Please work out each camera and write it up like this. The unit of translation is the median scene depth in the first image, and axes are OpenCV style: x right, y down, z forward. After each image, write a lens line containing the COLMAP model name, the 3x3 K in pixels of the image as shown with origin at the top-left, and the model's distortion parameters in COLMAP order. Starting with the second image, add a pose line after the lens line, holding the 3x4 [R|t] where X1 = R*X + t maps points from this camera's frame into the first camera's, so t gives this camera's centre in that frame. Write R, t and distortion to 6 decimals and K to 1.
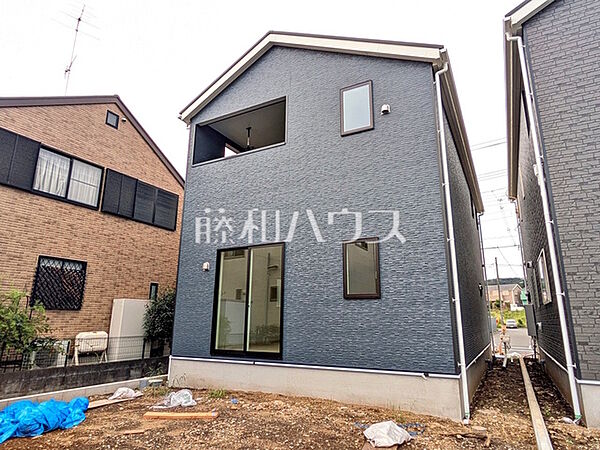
lens RADIAL K [[385.9, 0, 300.0], [0, 385.9, 225.0], [0, 0, 1]] dist [-0.004280, -0.002067]
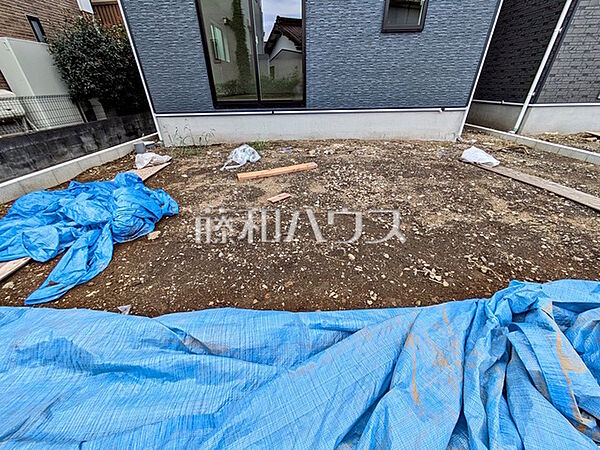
lens RADIAL K [[237.1, 0, 300.0], [0, 237.1, 225.0], [0, 0, 1]] dist [0.000445, -0.000056]
pose [[0.880470, -0.268953, 0.390432, -0.390179], [-0.090492, 0.713044, 0.695255, 0.135805], [-0.465386, -0.647482, 0.603476, 0.421481]]
